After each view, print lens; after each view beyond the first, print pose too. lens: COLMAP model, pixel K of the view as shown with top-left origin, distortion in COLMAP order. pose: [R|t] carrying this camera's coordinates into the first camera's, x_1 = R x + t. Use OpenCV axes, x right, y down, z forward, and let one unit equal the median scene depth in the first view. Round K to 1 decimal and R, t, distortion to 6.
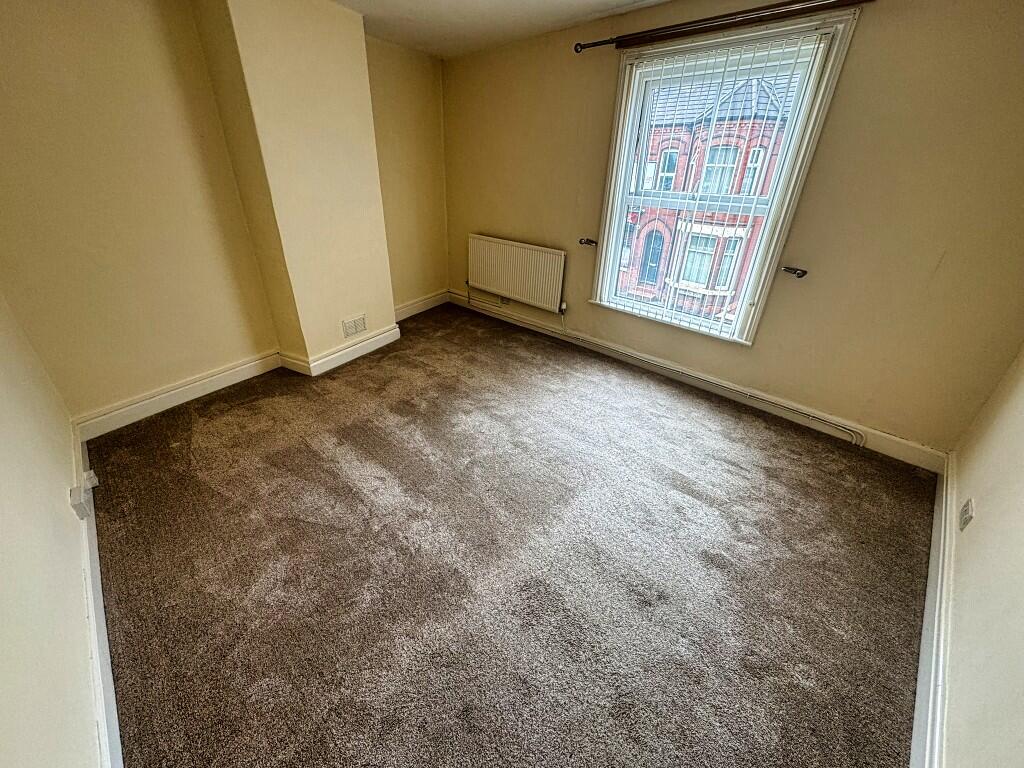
lens RADIAL K [[408.1, 0, 510.8], [0, 408.1, 383.6], [0, 0, 1]] dist [0.000485, 0.000153]
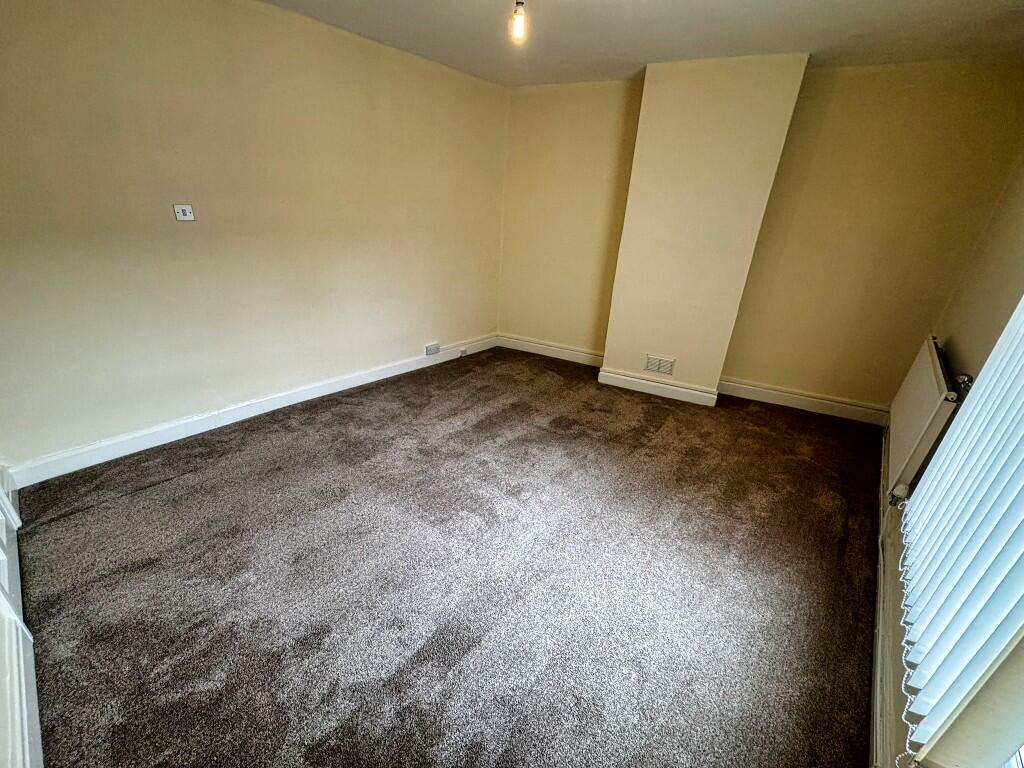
lens RADIAL K [[408.1, 0, 510.8], [0, 408.1, 383.6], [0, 0, 1]] dist [0.000485, 0.000153]
pose [[0.066536, 0.384264, -0.920823, 0.676213], [-0.508425, 0.807128, 0.300081, -0.273811], [0.858532, 0.448203, 0.249072, 0.556959]]
